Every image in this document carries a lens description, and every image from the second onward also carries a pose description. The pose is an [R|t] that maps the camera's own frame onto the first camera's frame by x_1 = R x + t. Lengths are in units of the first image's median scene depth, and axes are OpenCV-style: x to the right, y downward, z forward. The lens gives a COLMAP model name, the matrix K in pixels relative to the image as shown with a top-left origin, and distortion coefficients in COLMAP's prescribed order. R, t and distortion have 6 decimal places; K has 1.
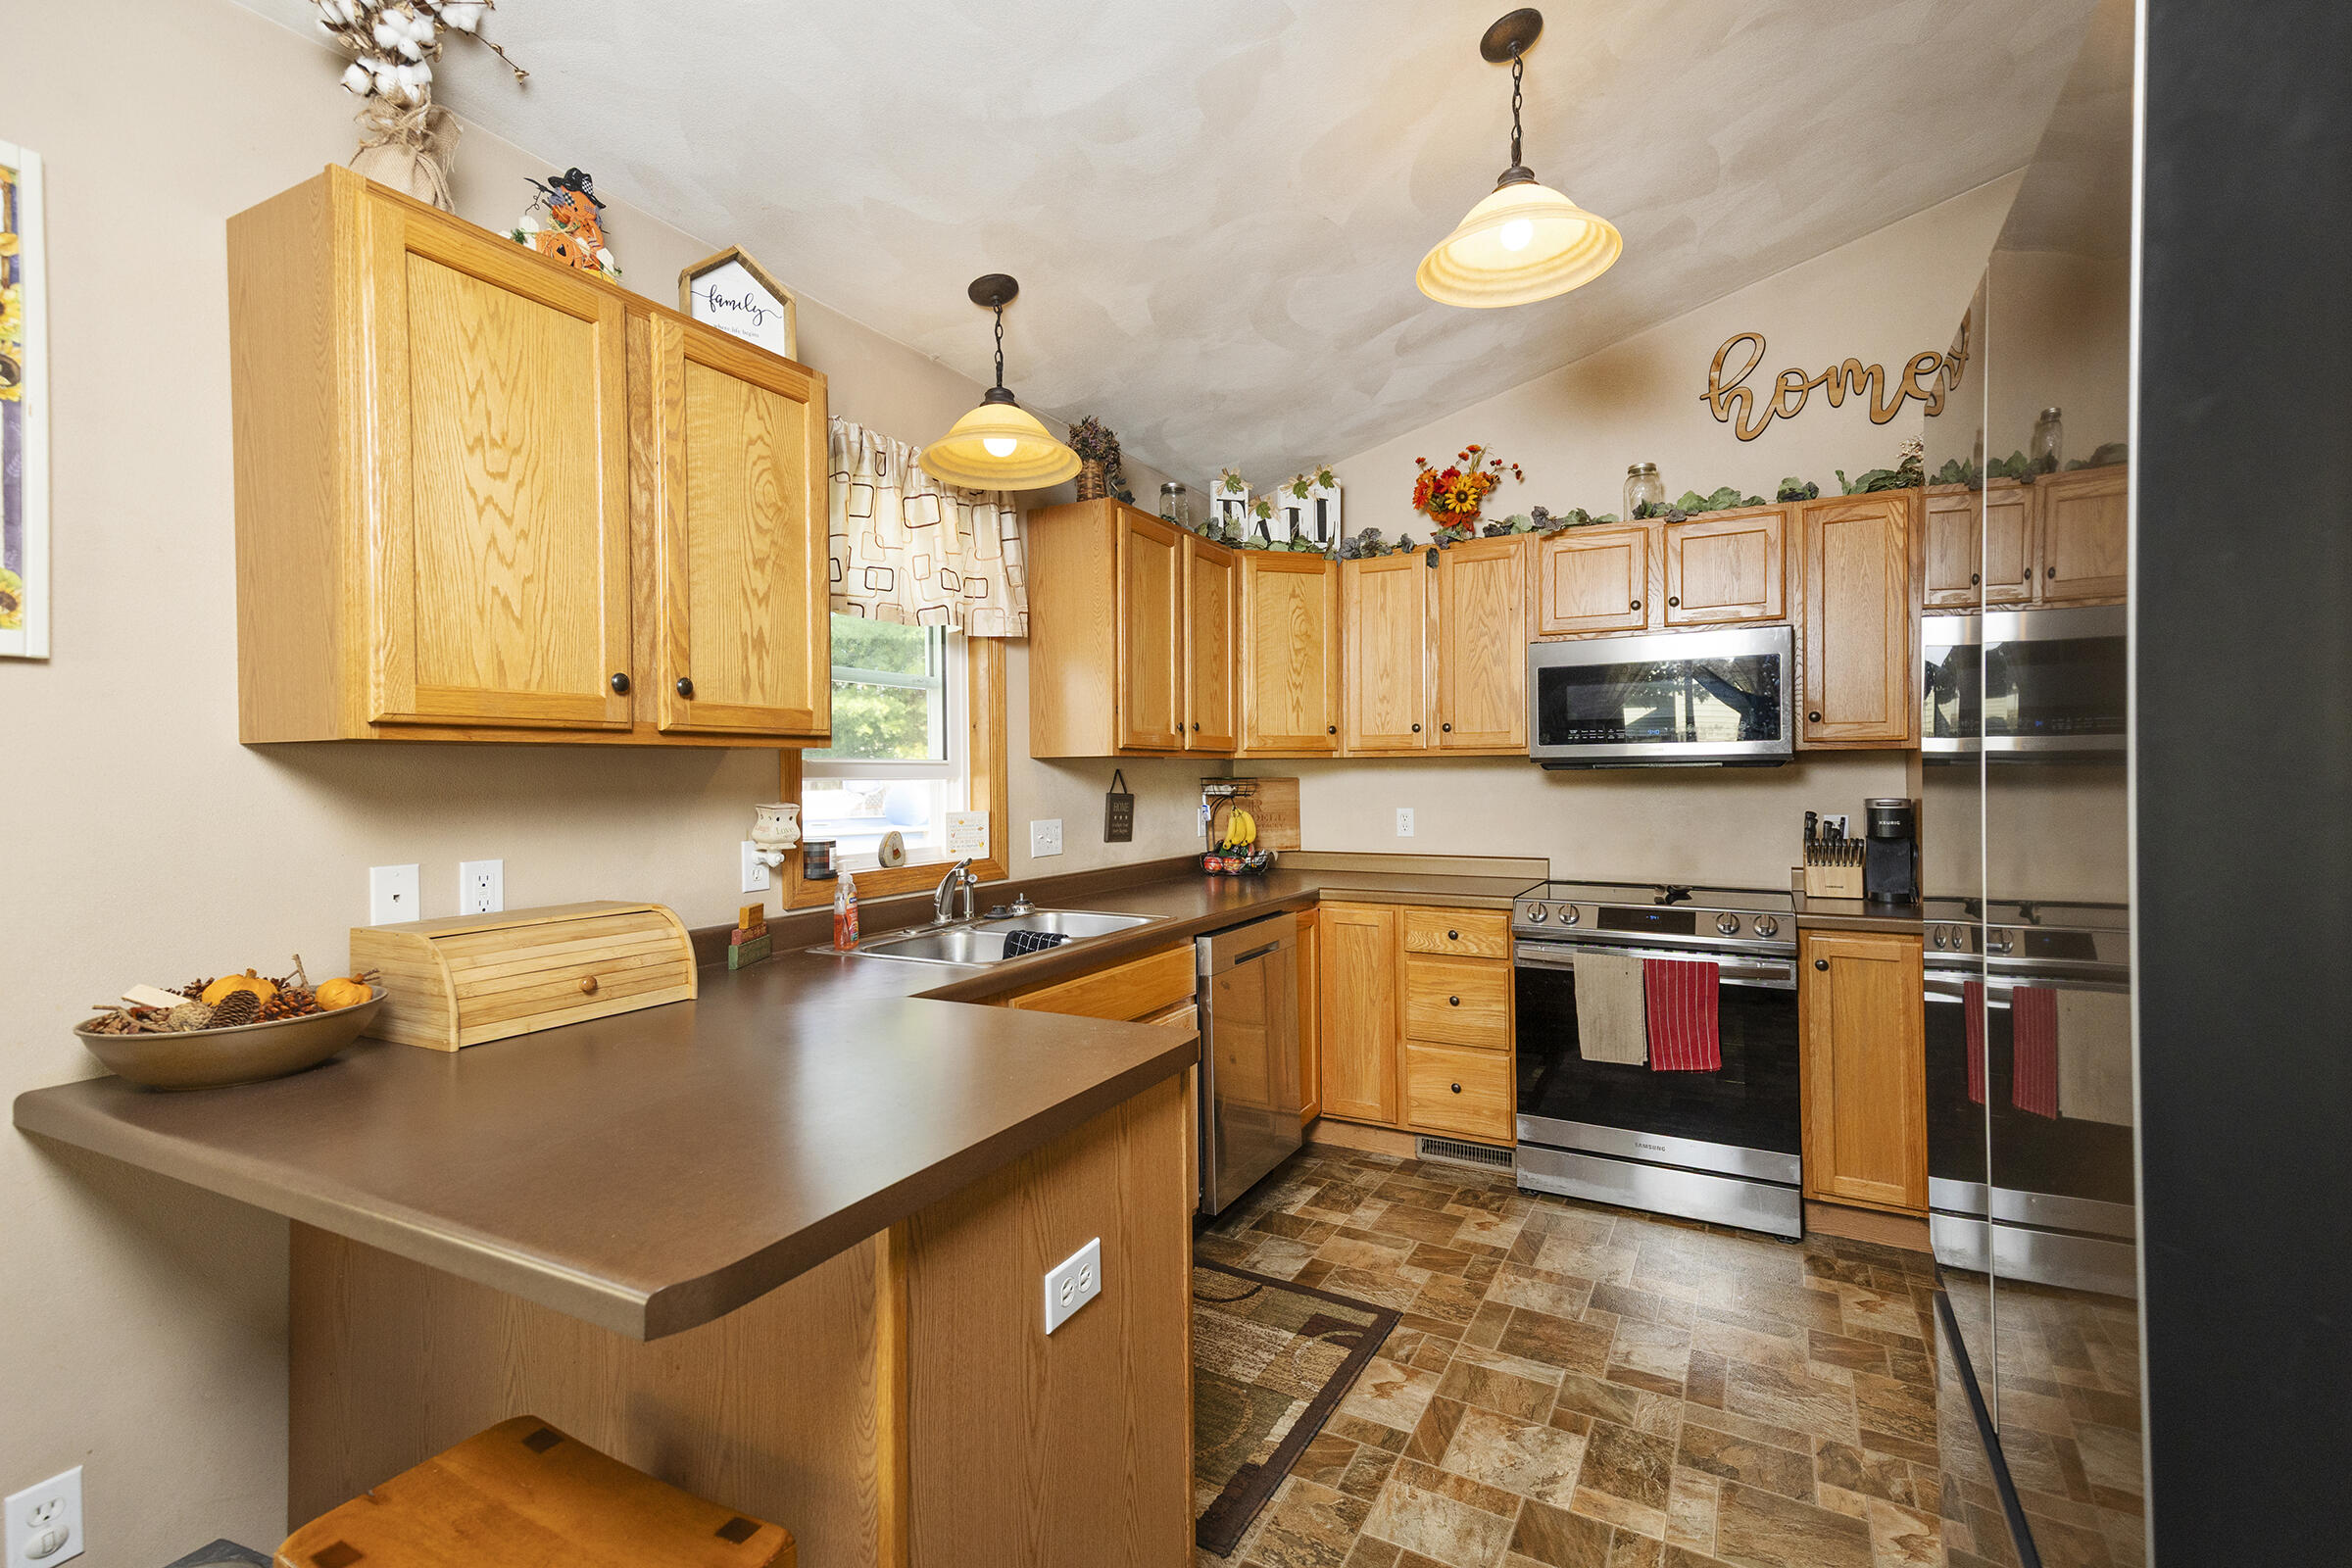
lens RADIAL K [[1056.5, 0, 1176.0], [0, 1056.5, 784.0], [0, 0, 1]] dist [0.018130, 0.000378]
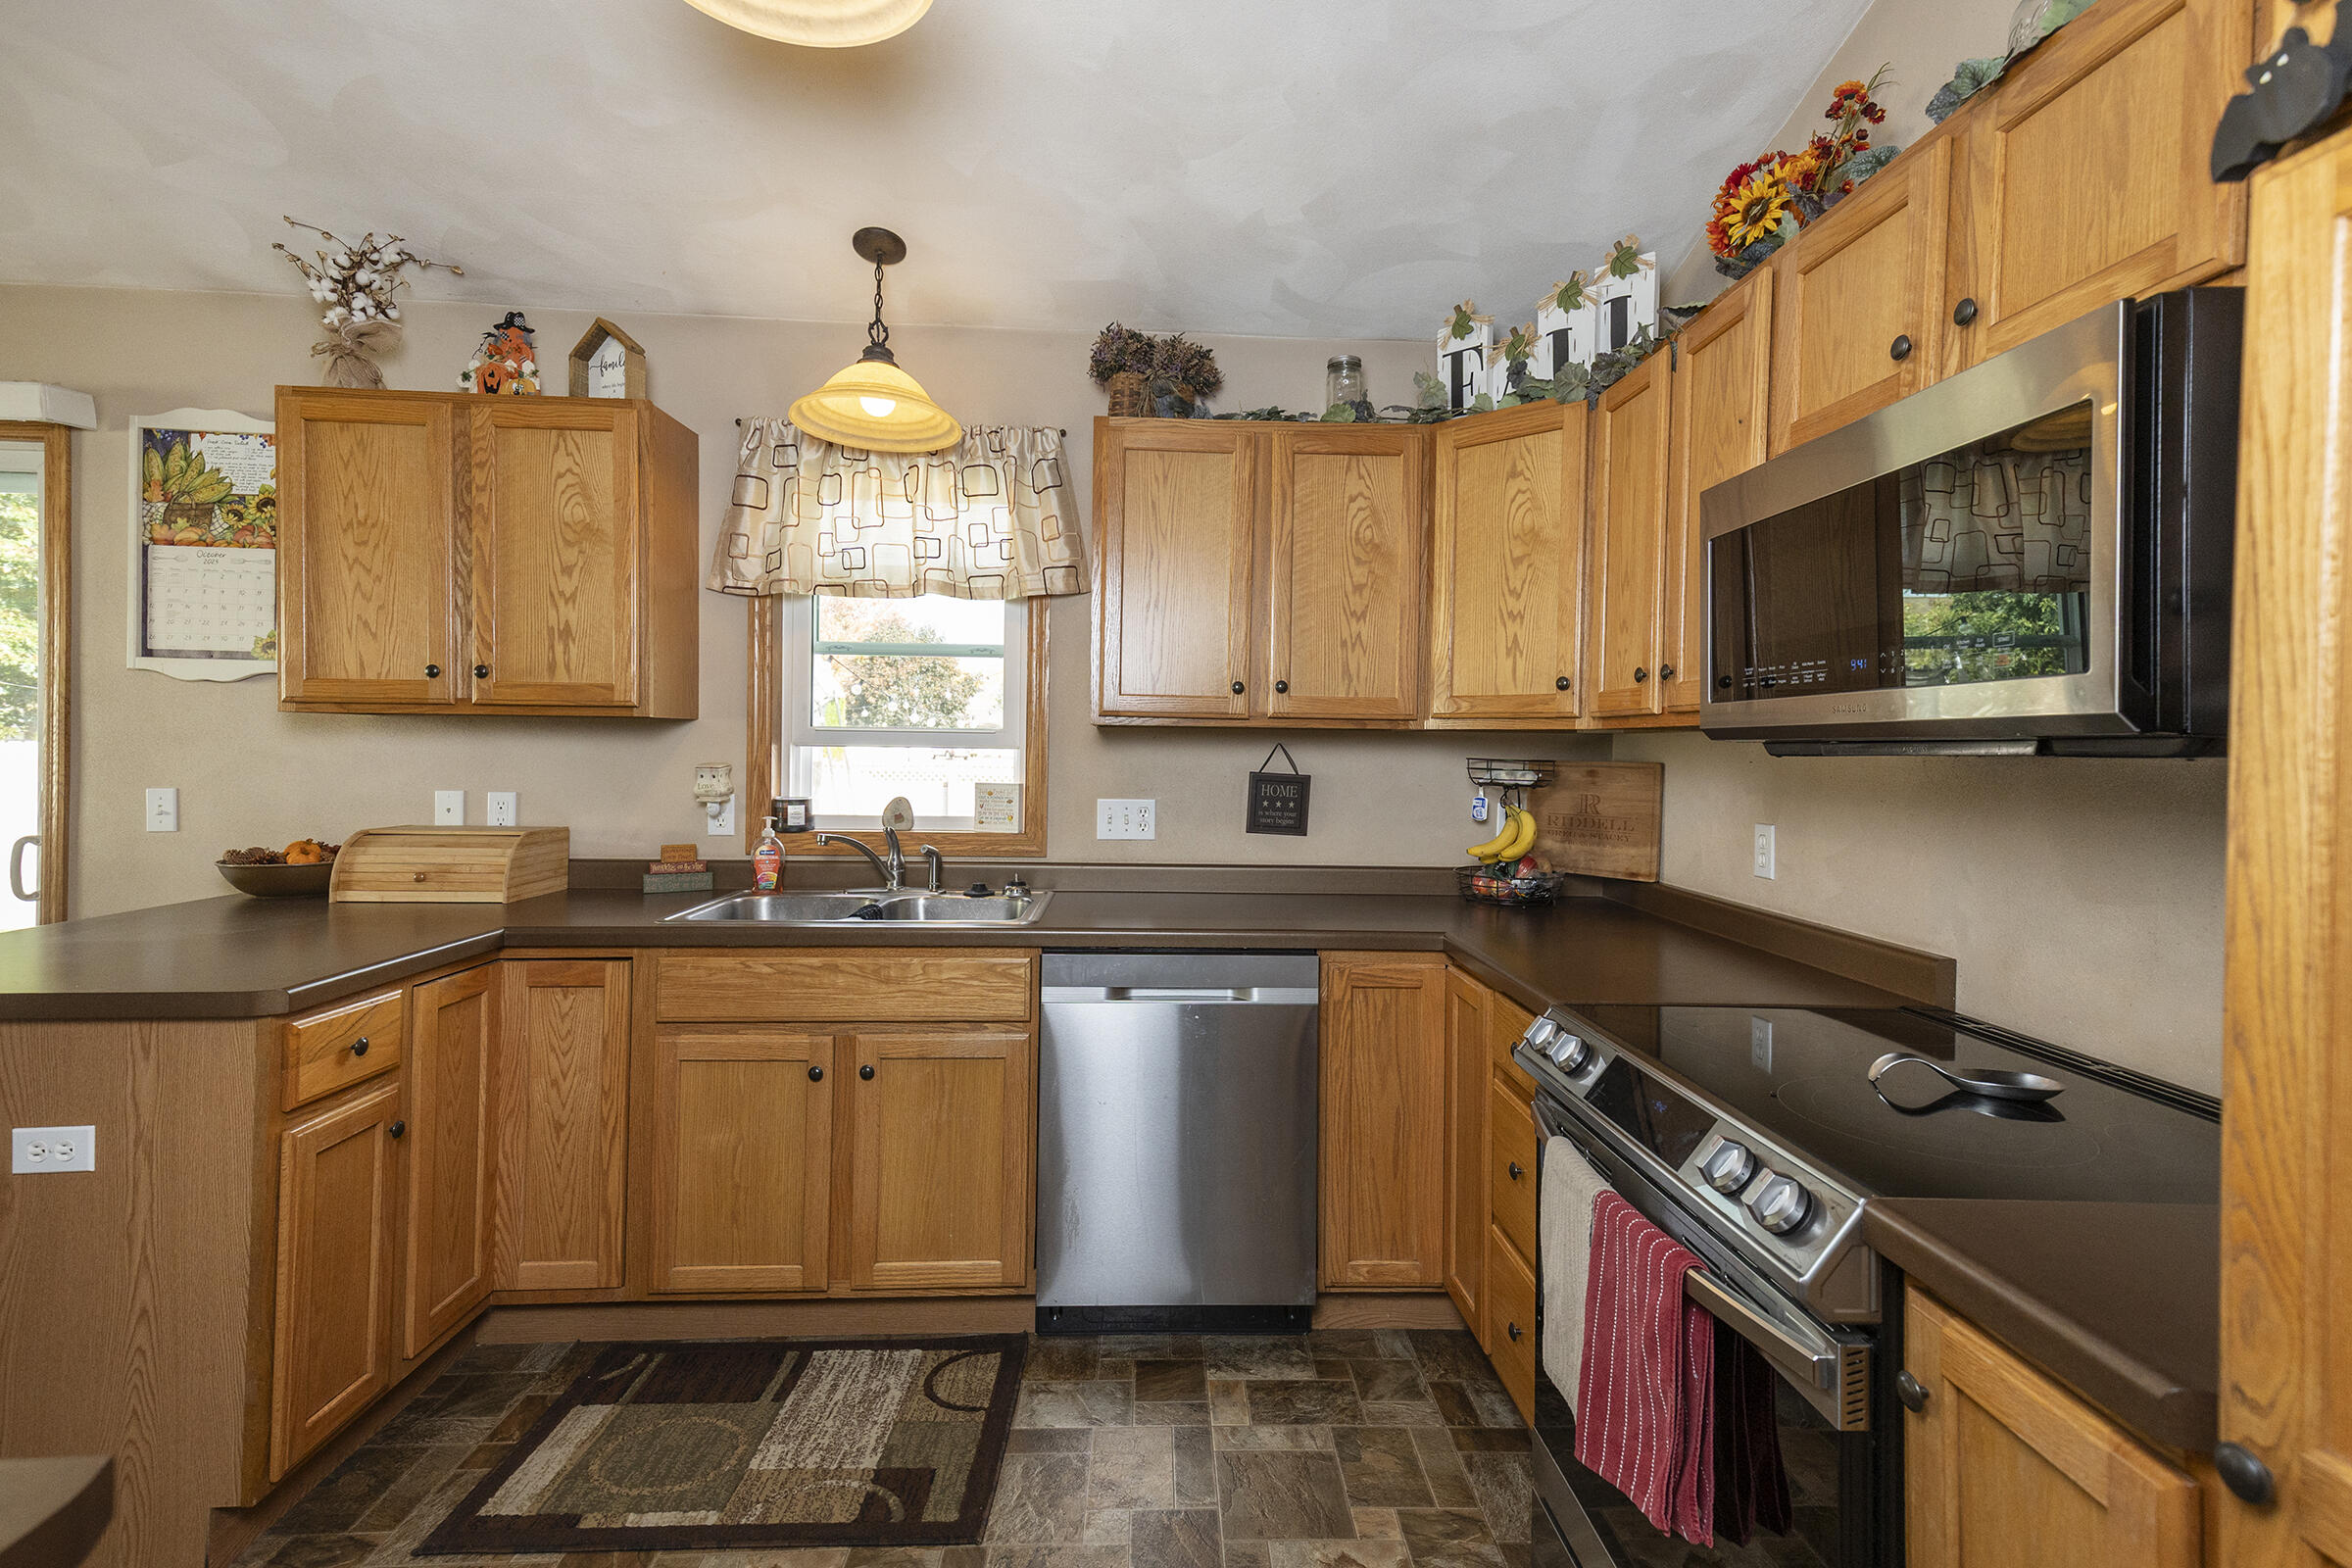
lens RADIAL K [[1093.2, 0, 1202.1], [0, 1093.2, 768.7], [0, 0, 1]] dist [0.029878, -0.000140]
pose [[0.516084, 0.028109, -0.856077, 0.909937], [-0.026712, 0.999503, 0.016715, -0.010770], [0.856122, 0.014242, 0.516578, 0.777907]]
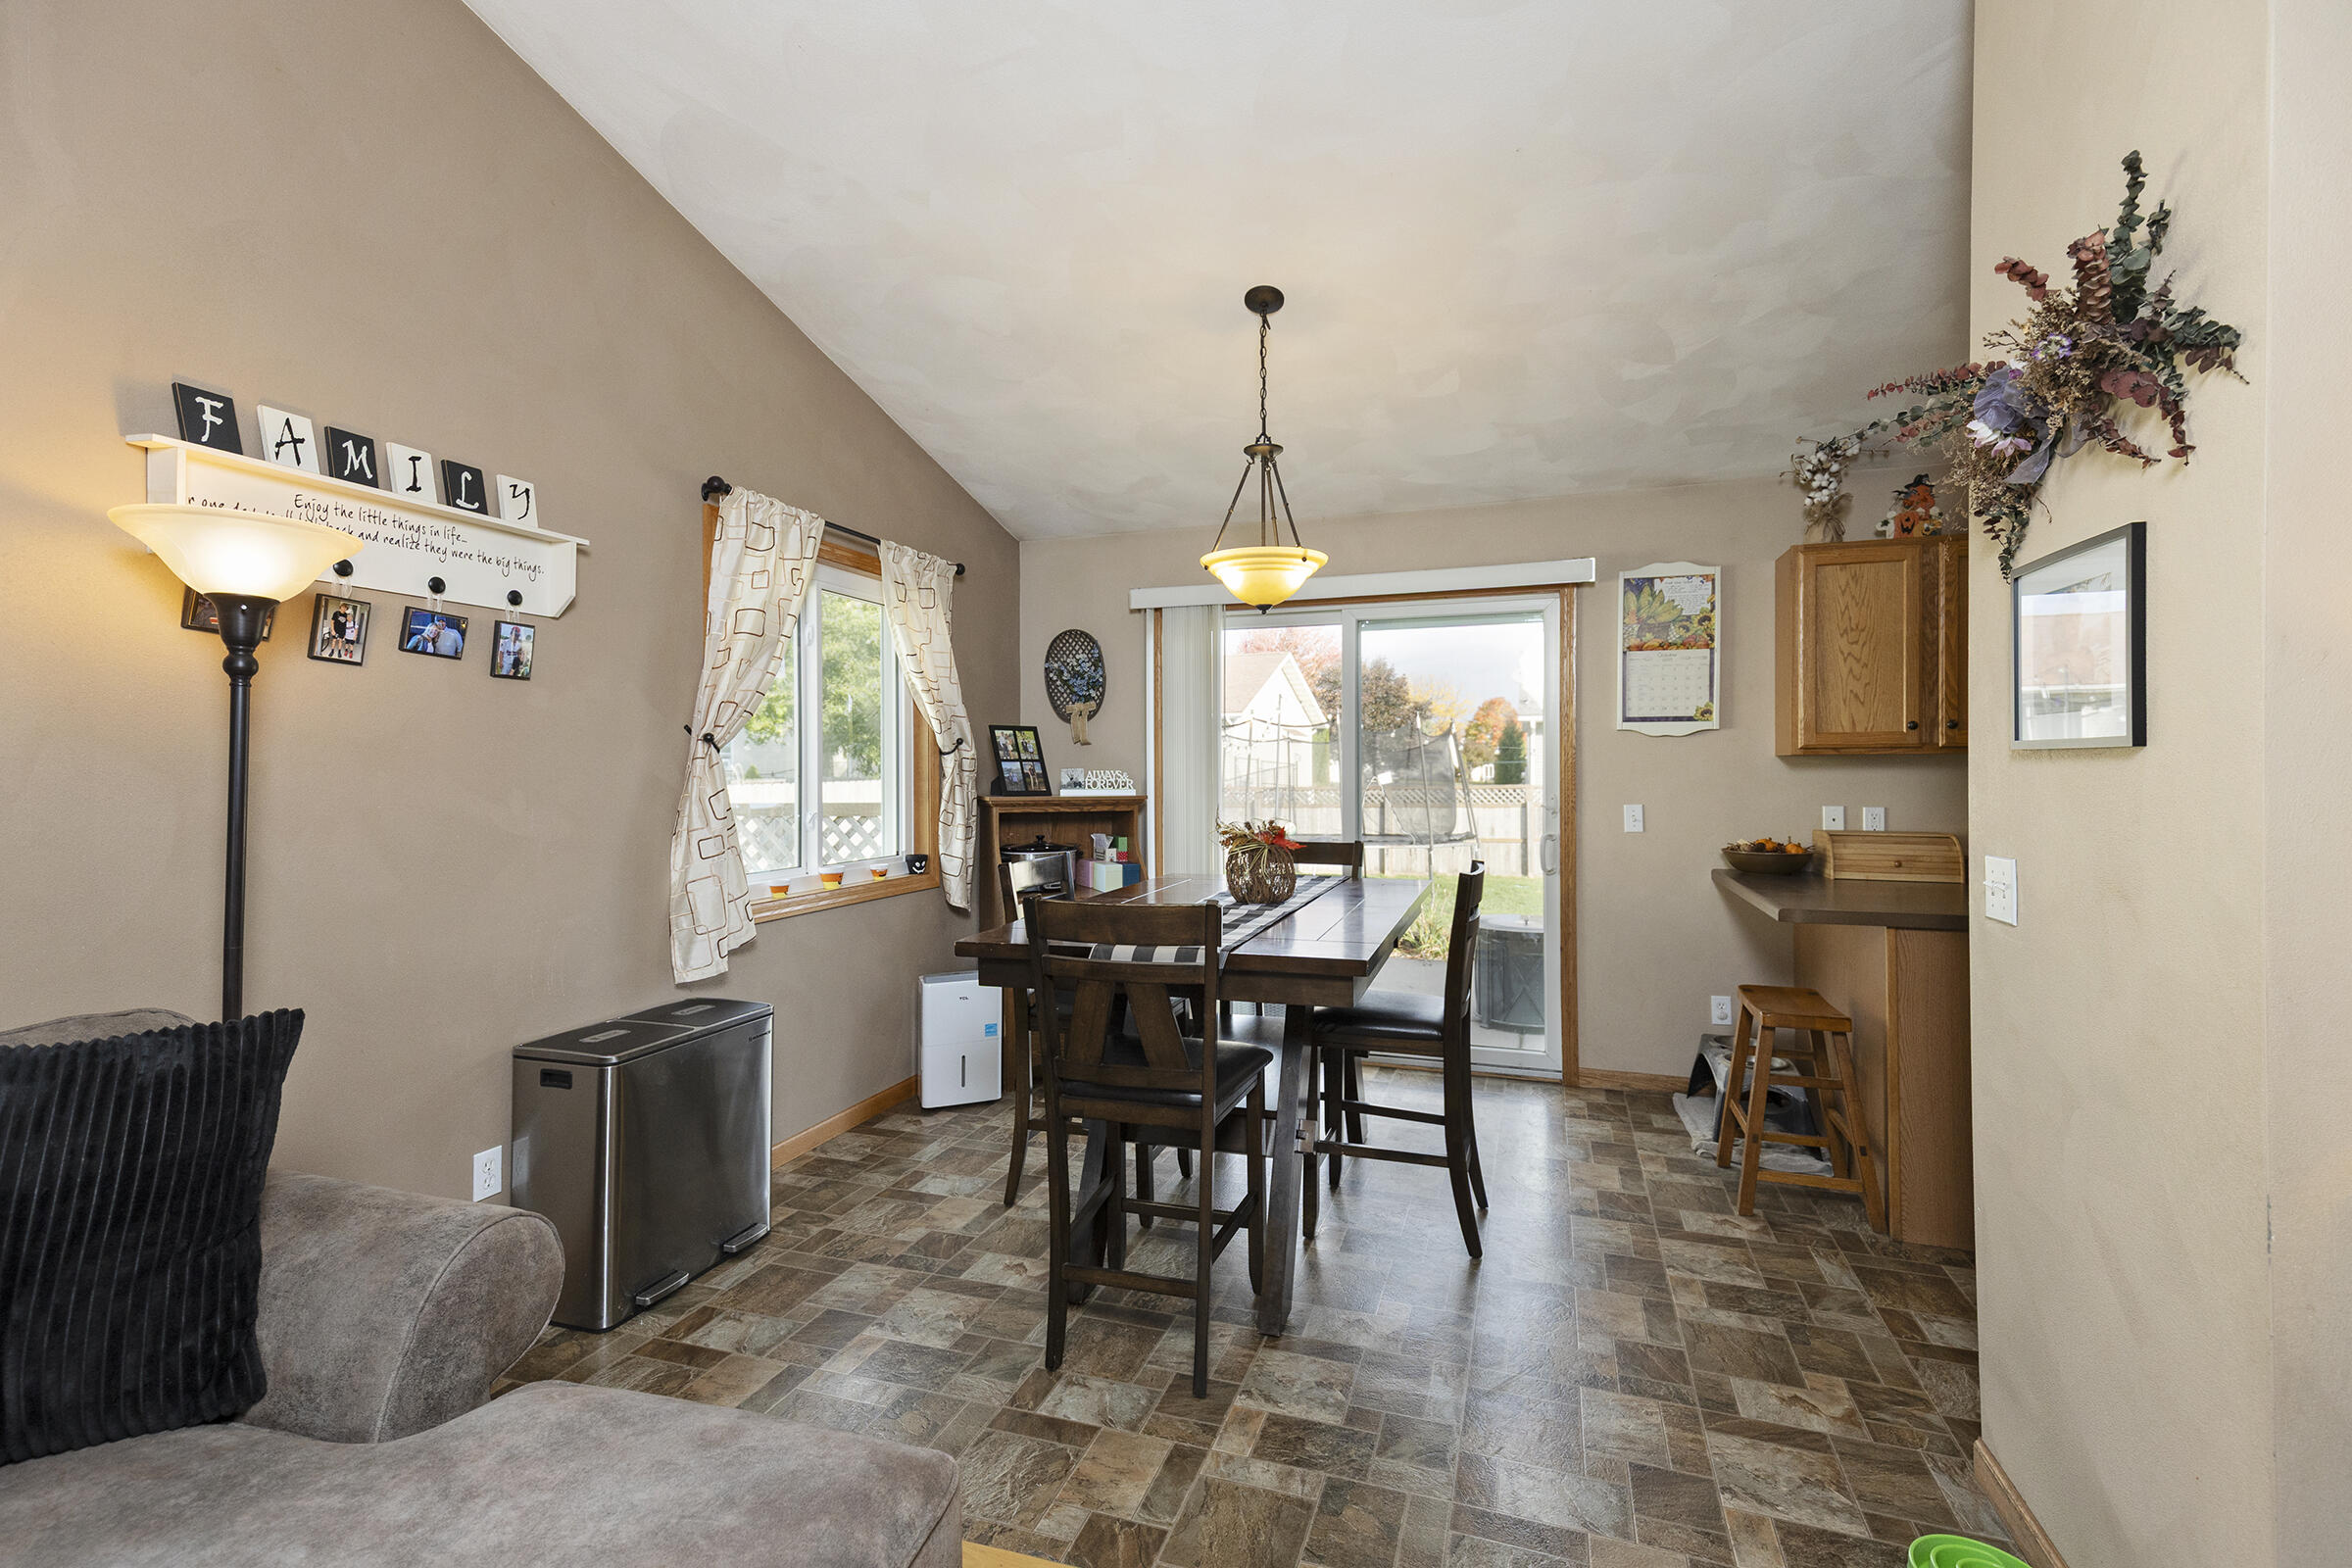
lens RADIAL K [[1069.2, 0, 1183.3], [0, 1069.2, 769.5], [0, 0, 1]] dist [0.039685, 0.000185]
pose [[0.176657, 0.005742, -0.984256, 0.958752], [-0.007851, 0.999959, 0.004425, -0.002263], [0.984241, 0.006946, 0.176695, -0.583024]]
